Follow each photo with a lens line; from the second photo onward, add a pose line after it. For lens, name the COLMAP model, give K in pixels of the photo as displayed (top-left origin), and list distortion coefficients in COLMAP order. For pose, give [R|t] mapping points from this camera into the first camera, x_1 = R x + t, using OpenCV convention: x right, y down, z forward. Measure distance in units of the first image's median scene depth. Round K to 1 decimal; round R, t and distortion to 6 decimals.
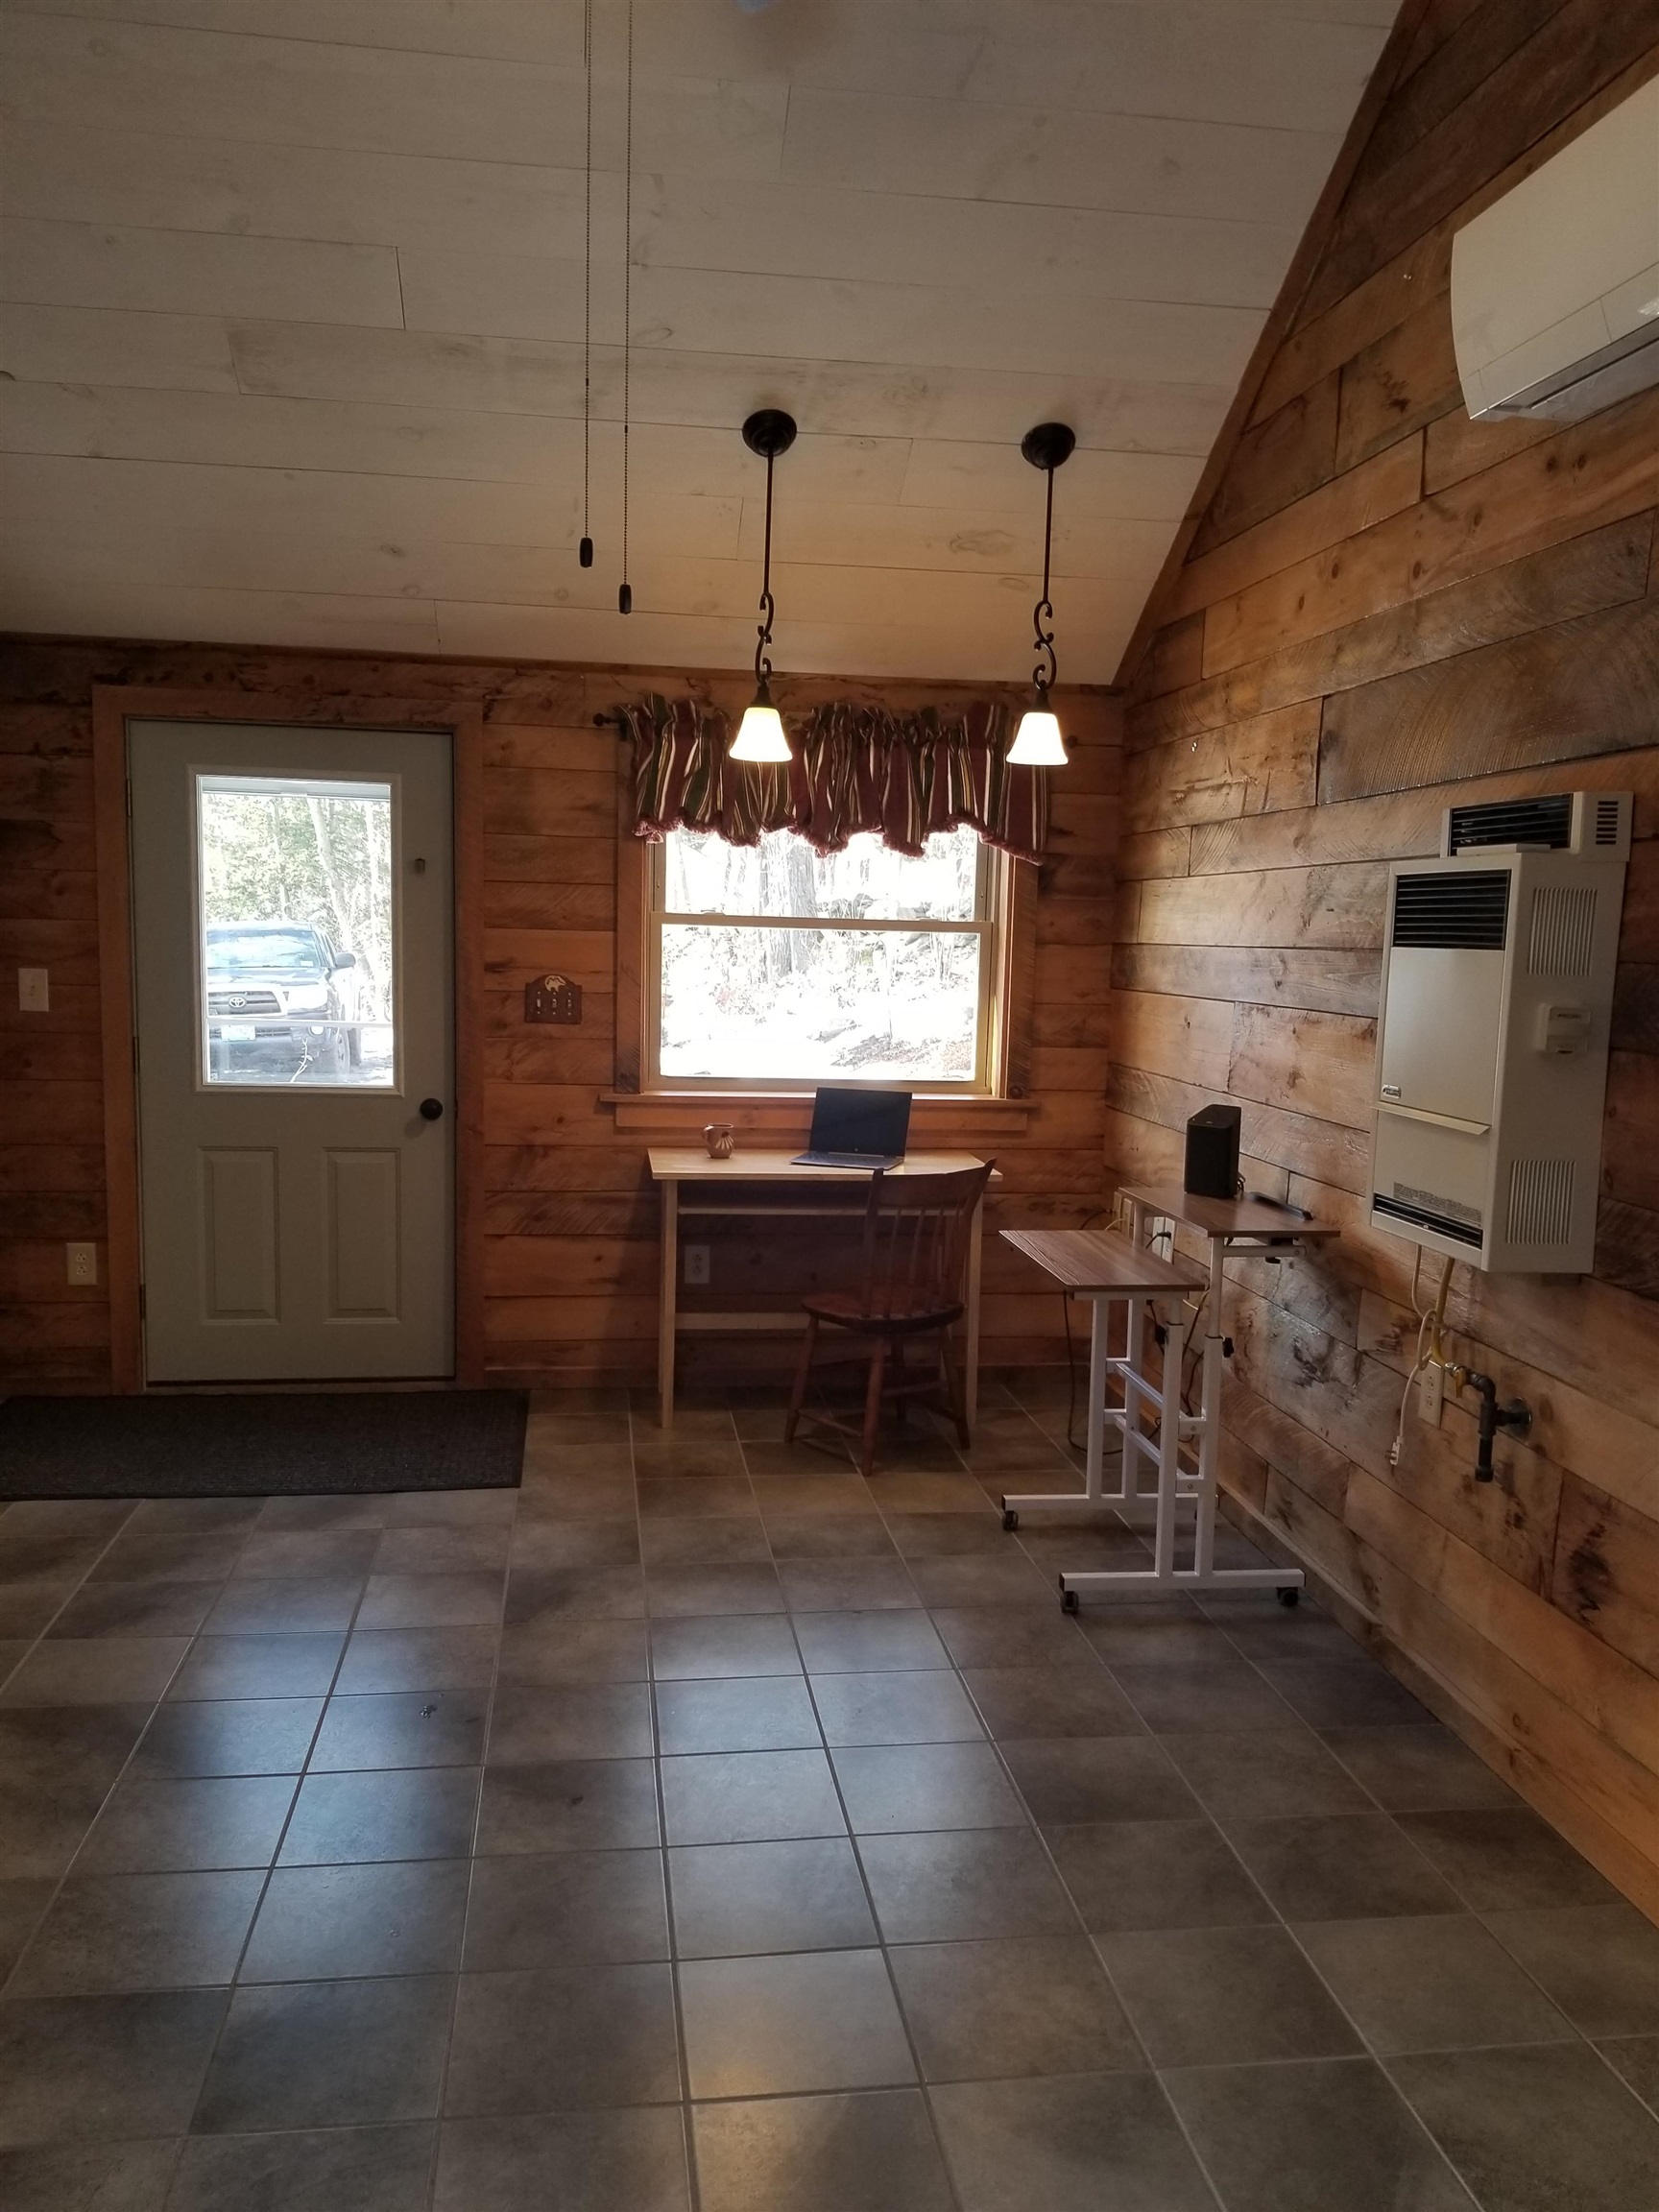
lens RADIAL K [[1754.6, 0, 790.0], [0, 1754.6, 1133.4], [0, 0, 1]] dist [0.080966, -0.121319]
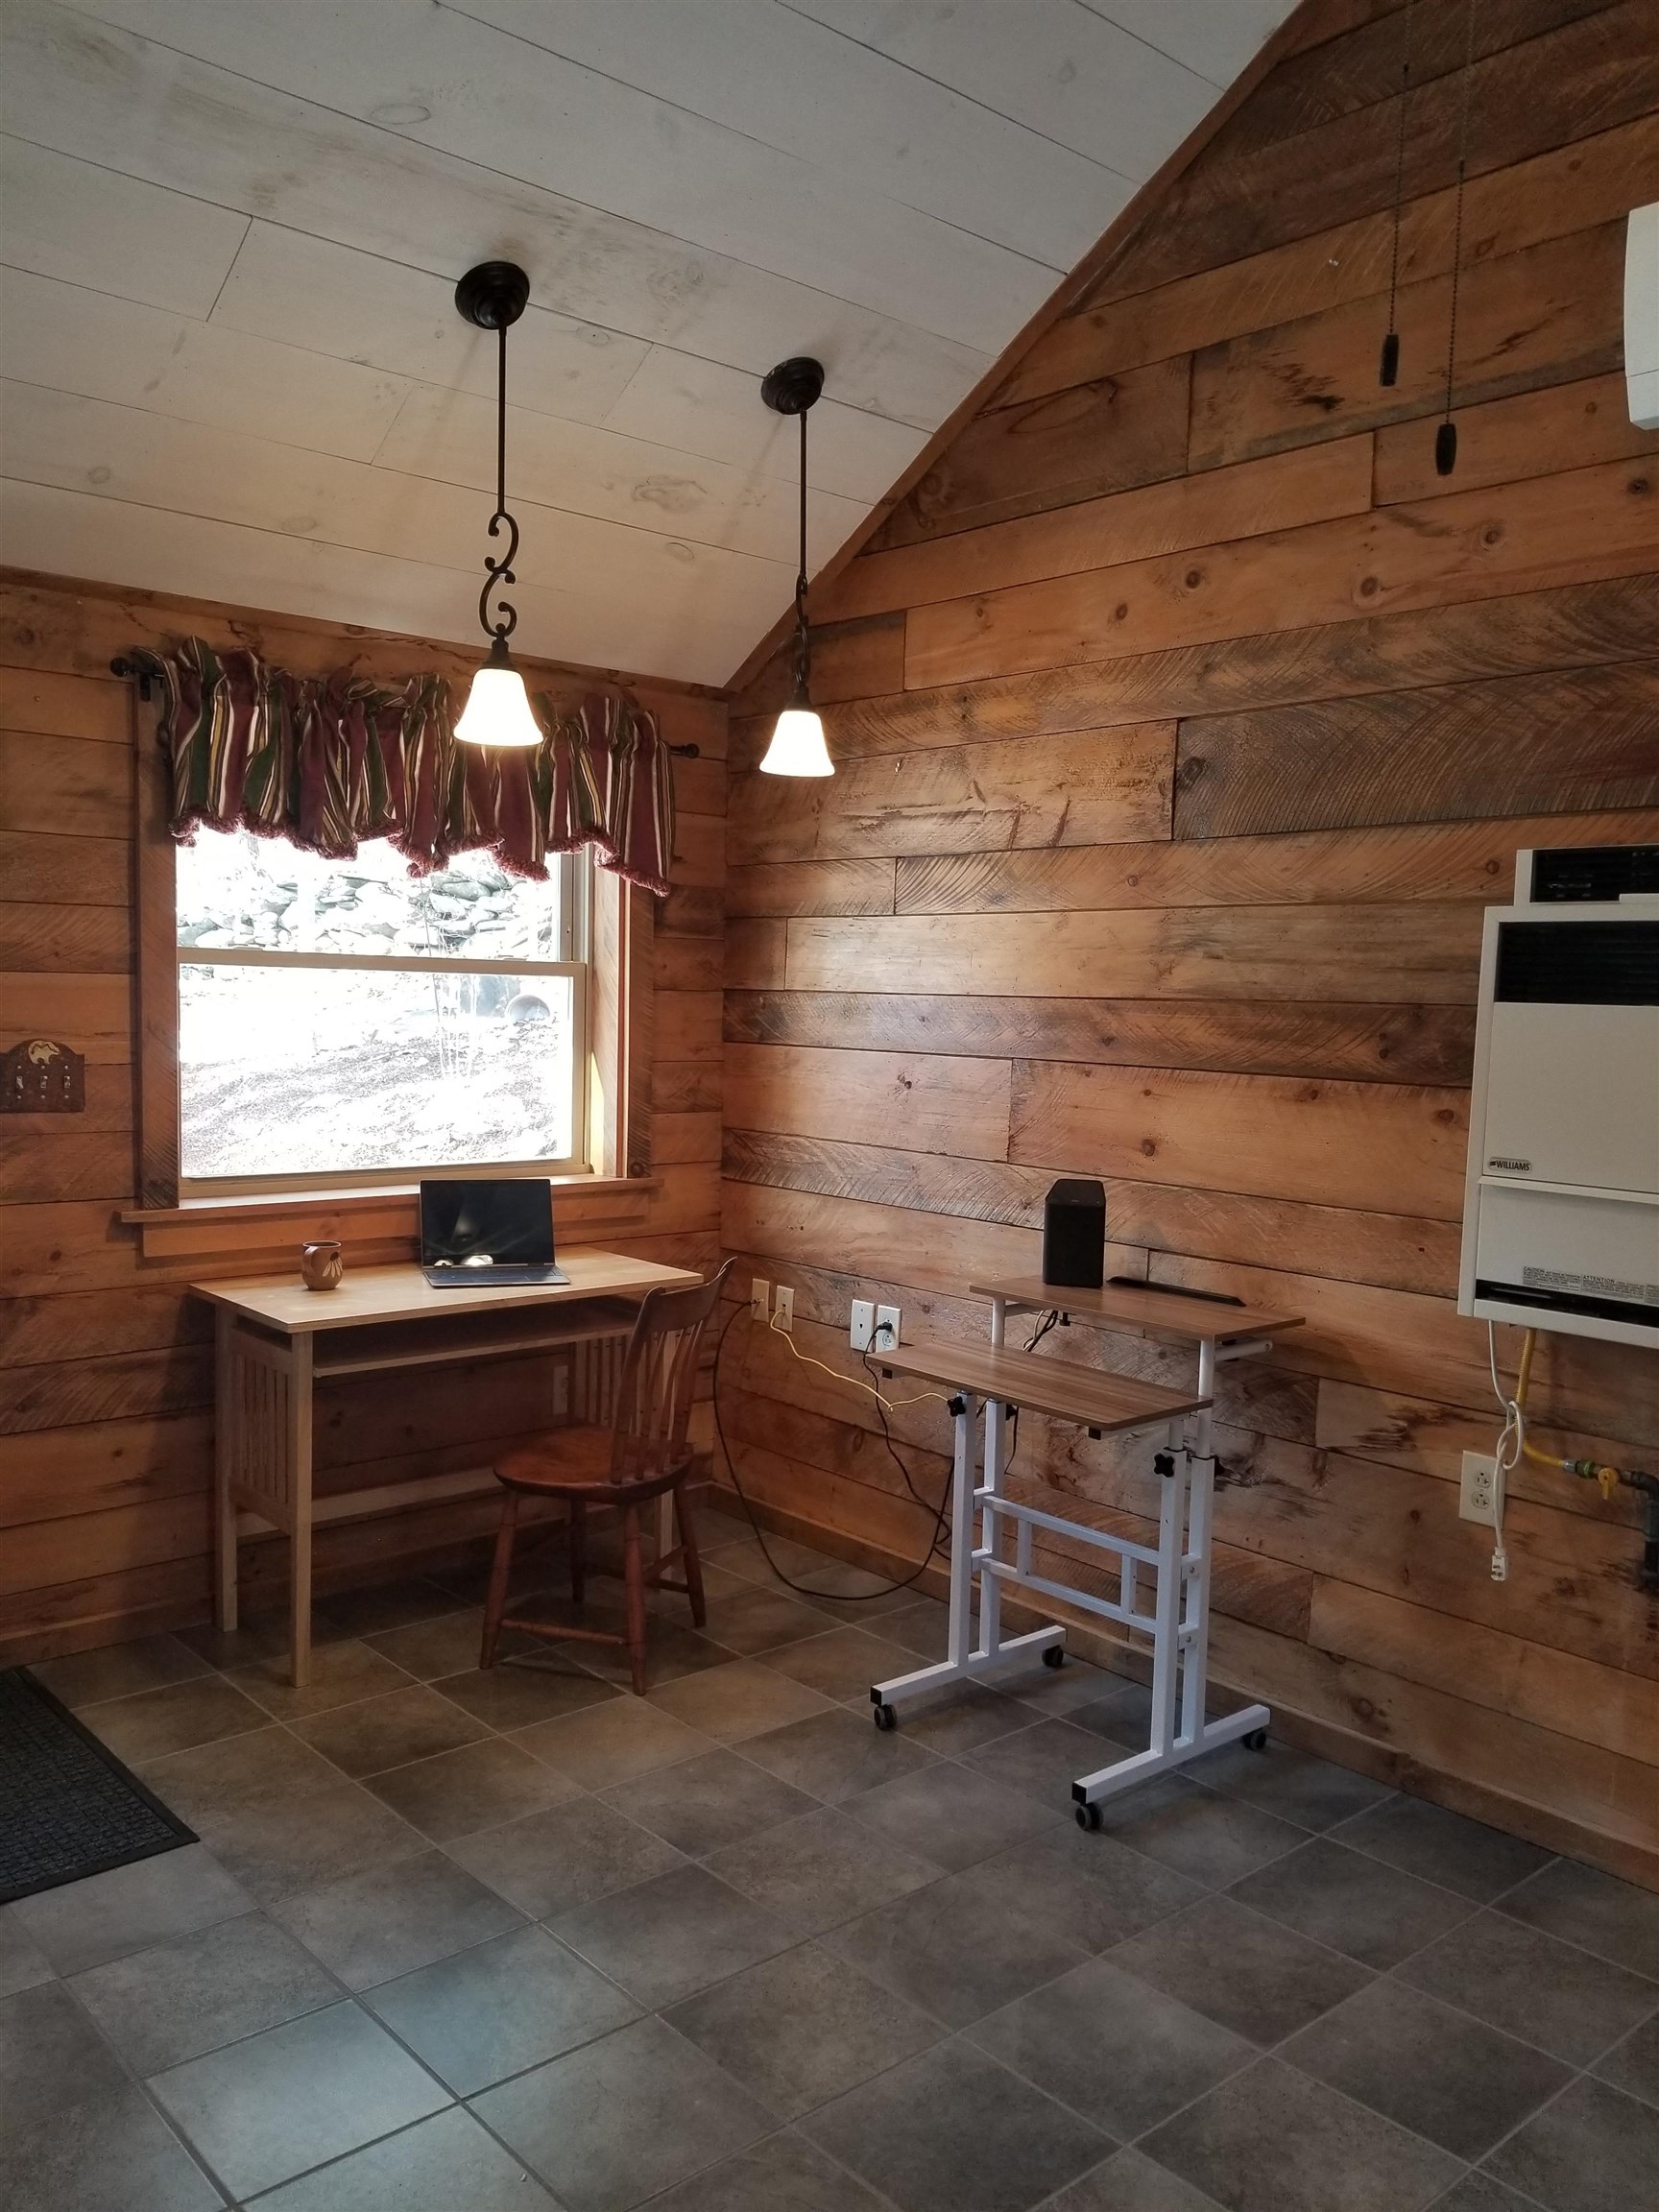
lens RADIAL K [[1754.6, 0, 824.3], [0, 1754.6, 1128.9], [0, 0, 1]] dist [0.080966, -0.121319]
pose [[0.825785, -0.050754, 0.561696, -0.300598], [0.061944, 0.998079, -0.000883, -0.042006], [-0.560572, 0.035523, 0.827343, 0.309586]]
